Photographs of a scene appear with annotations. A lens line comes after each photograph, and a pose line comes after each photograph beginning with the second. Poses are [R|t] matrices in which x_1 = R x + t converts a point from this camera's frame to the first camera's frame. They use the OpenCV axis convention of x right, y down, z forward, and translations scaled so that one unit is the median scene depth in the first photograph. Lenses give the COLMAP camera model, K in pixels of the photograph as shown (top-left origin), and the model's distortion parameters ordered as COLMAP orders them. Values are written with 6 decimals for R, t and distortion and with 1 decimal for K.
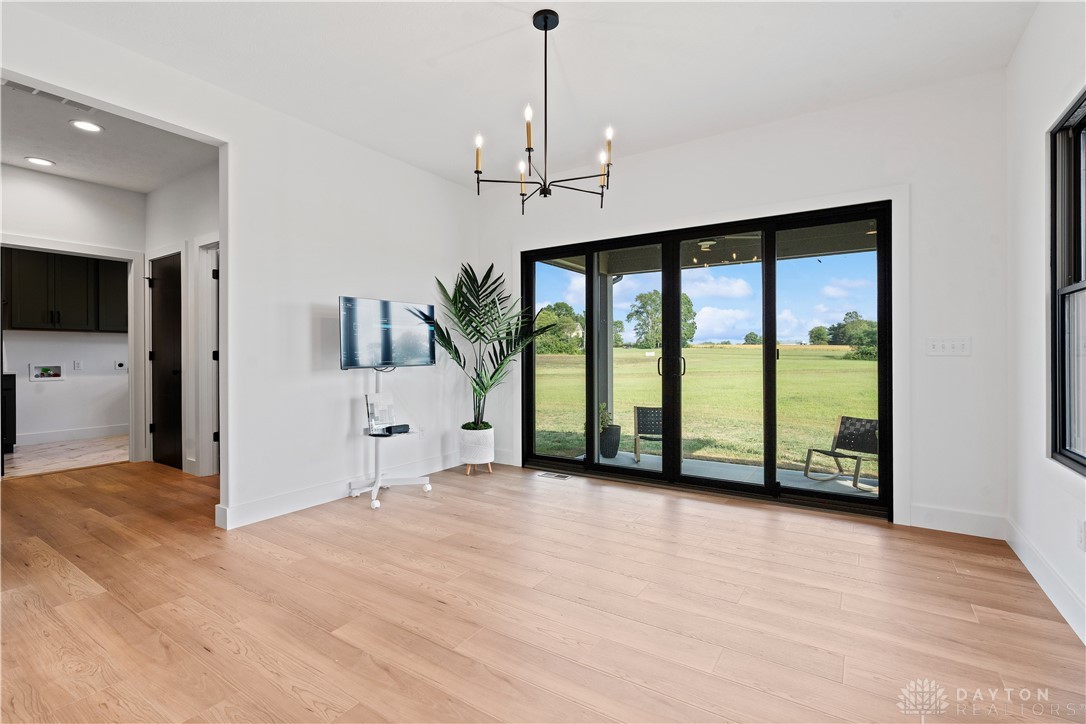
lens RADIAL K [[494.7, 0, 552.8], [0, 494.7, 358.2], [0, 0, 1]] dist [-0.011305, 0.004227]
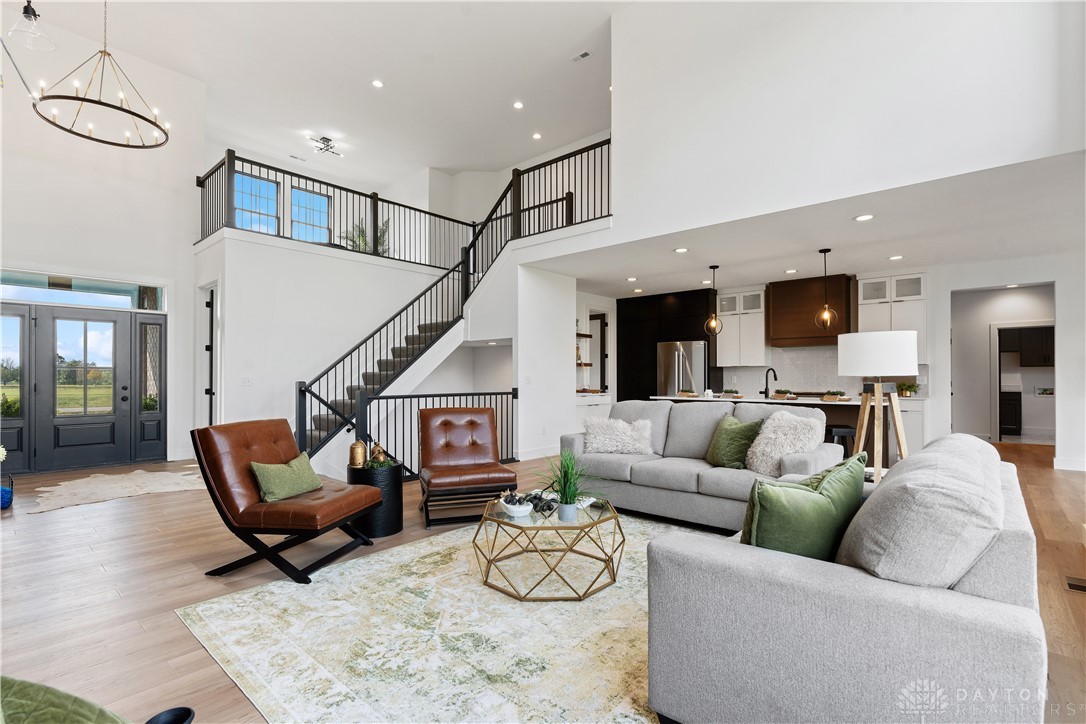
lens RADIAL K [[494.7, 0, 545.3], [0, 494.7, 381.8], [0, 0, 1]] dist [-0.011305, 0.004227]
pose [[-0.159790, 0.008777, -0.987112, 1.112631], [-0.007343, 0.999922, 0.010079, -0.011851], [0.987124, 0.008859, -0.159713, -0.507459]]
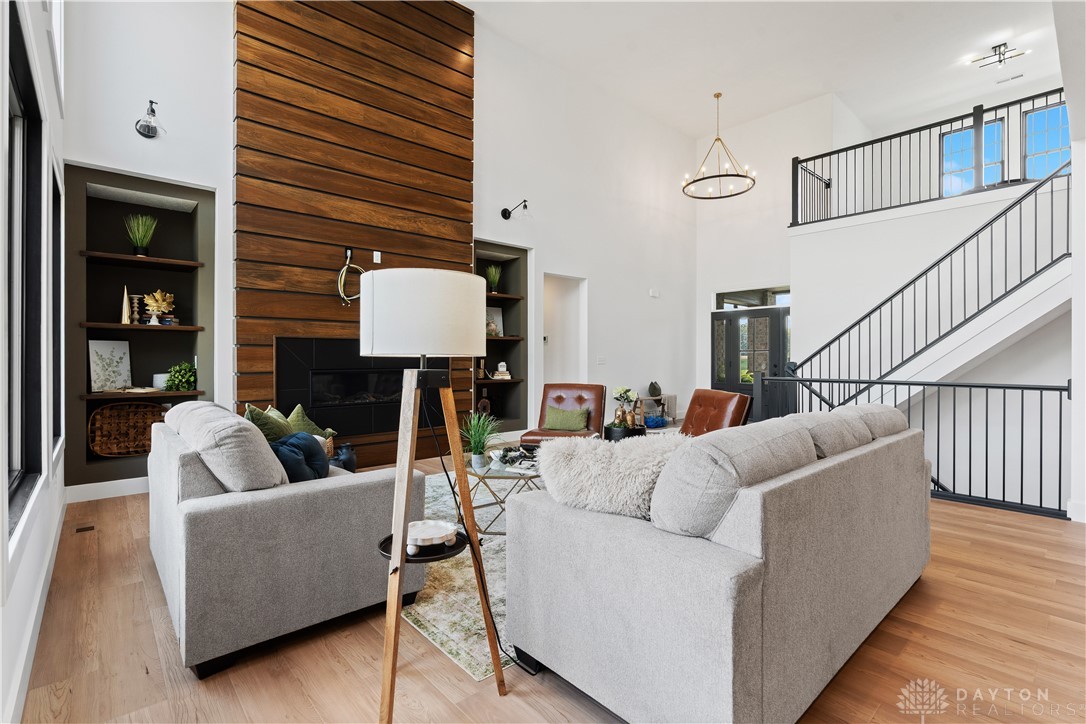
lens RADIAL K [[494.7, 0, 544.2], [0, 494.7, 361.0], [0, 0, 1]] dist [-0.011305, 0.004227]
pose [[-0.960277, 0.001076, 0.279045, 0.250800], [0.005078, 0.999894, 0.013617, -0.019747], [-0.279001, 0.014493, -0.960181, 0.120220]]
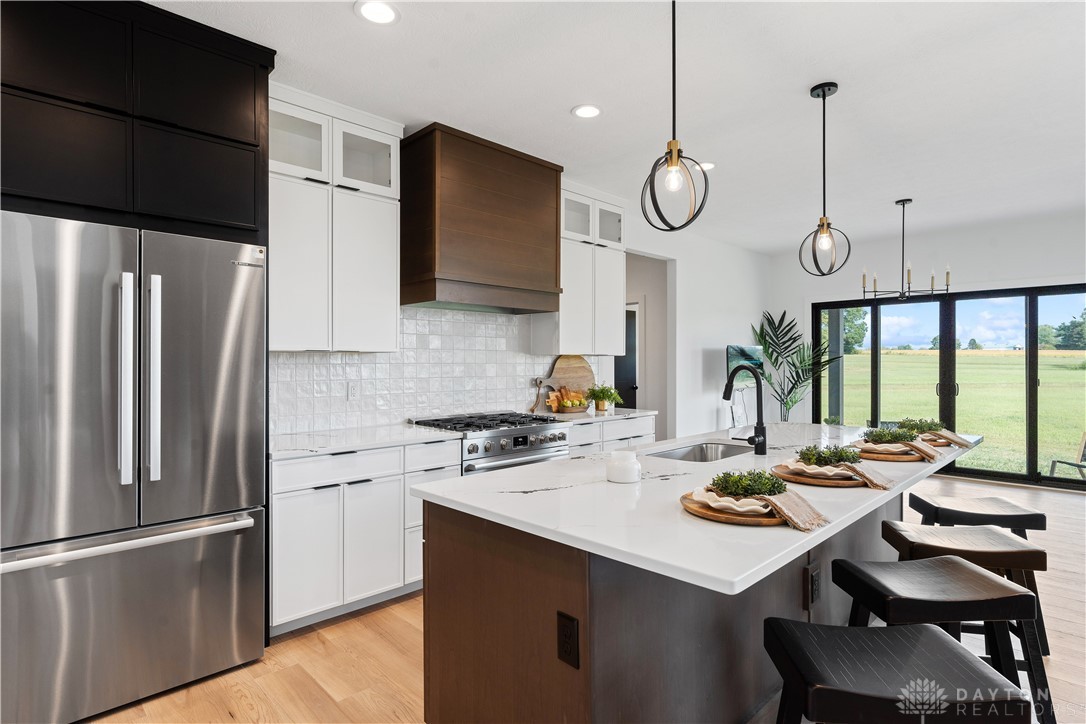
lens RADIAL K [[561.4, 0, 555.7], [0, 561.4, 366.7], [0, 0, 1]] dist [-0.009146, 0.005188]
pose [[0.975850, 0.002394, -0.218430, -0.419173], [-0.002105, 0.999997, 0.001555, -0.040503], [0.218433, -0.001057, 0.975851, -0.667478]]
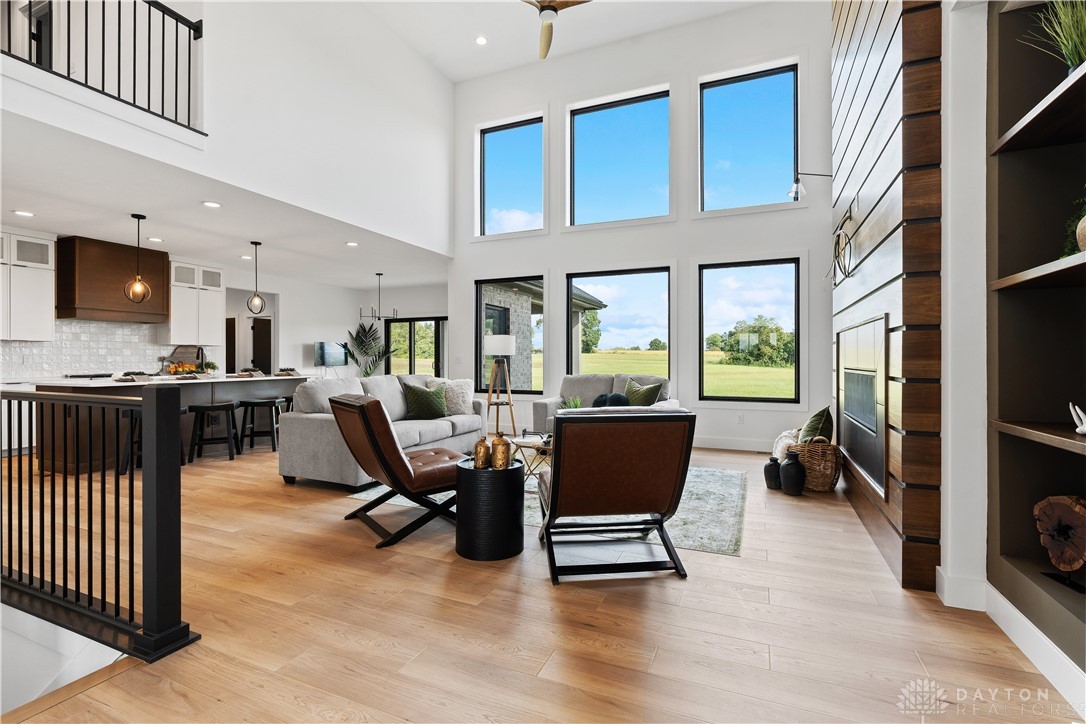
lens RADIAL K [[494.7, 0, 543.0], [0, 494.7, 361.6], [0, 0, 1]] dist [-0.011305, 0.004227]
pose [[0.988415, 0.000293, 0.151776, 0.340618], [0.000194, 0.999995, -0.003198, 0.002070], [-0.151776, 0.003190, 0.988410, -1.534808]]
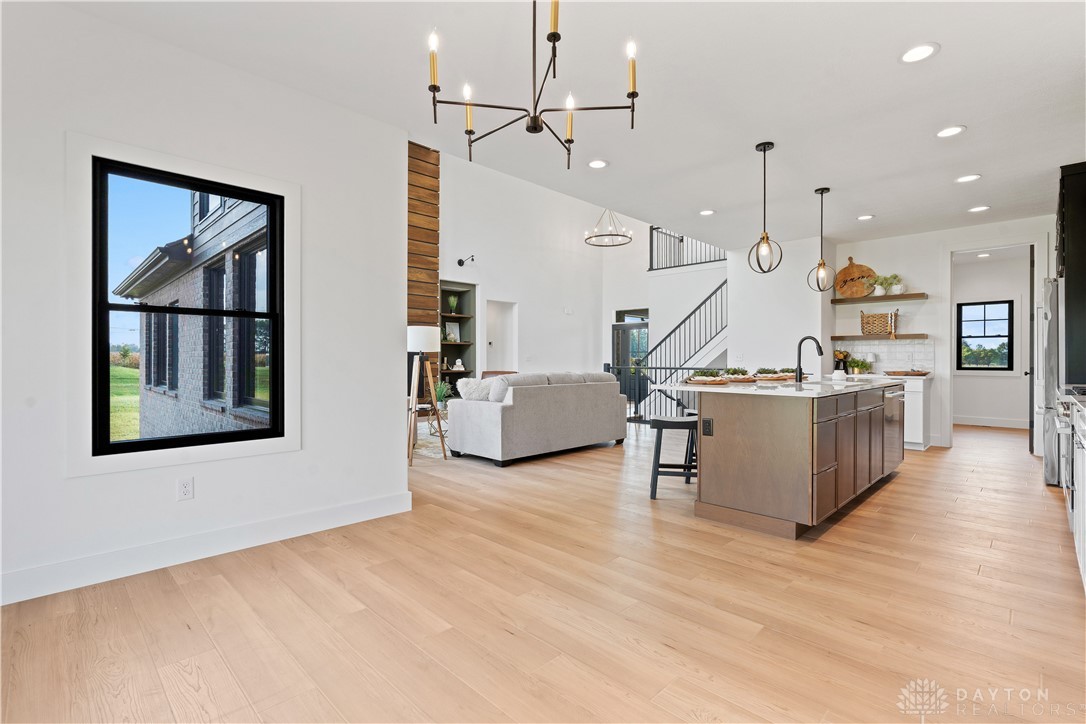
lens RADIAL K [[494.7, 0, 543.5], [0, 494.7, 362.2], [0, 0, 1]] dist [-0.011305, 0.004227]
pose [[-0.975020, 0.002211, 0.222105, -0.091353], [0.004784, 0.999928, 0.011047, -0.005630], [-0.222064, 0.011833, -0.974960, 0.841500]]
